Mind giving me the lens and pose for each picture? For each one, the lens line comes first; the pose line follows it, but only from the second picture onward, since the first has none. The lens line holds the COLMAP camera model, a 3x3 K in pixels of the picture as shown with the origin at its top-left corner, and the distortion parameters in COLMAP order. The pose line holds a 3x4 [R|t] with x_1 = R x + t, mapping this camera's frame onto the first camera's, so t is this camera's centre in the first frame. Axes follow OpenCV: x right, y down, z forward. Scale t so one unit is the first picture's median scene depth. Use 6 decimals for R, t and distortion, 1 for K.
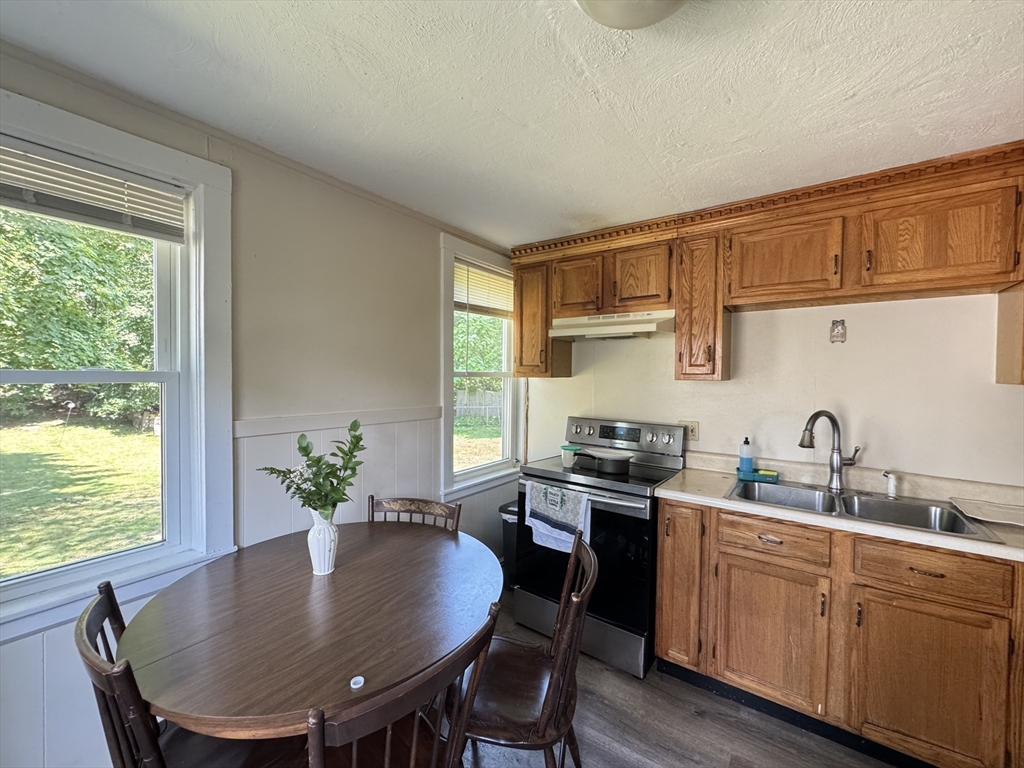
lens RADIAL K [[407.2, 0, 513.1], [0, 407.2, 383.0], [0, 0, 1]] dist [-0.004540, 0.000070]
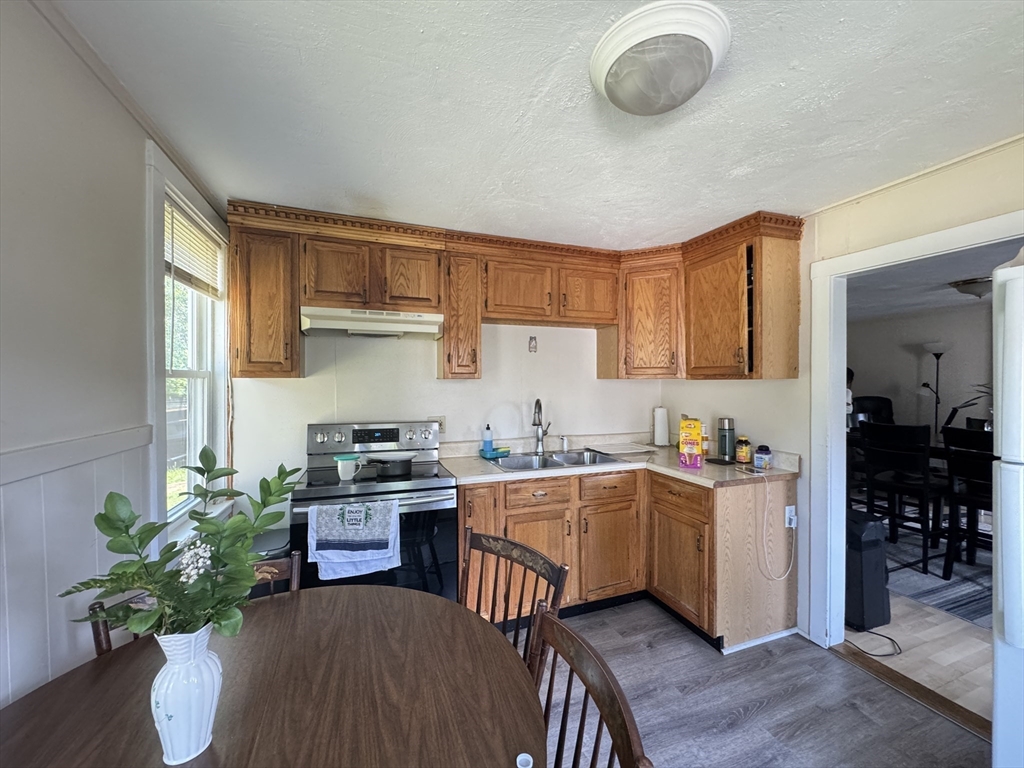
lens RADIAL K [[407.2, 0, 513.1], [0, 407.2, 383.0], [0, 0, 1]] dist [-0.004540, 0.000070]
pose [[0.560119, -0.014442, 0.828286, -0.411979], [0.020807, 0.999778, 0.003361, 0.004129], [-0.828151, 0.015351, 0.560295, 0.229714]]
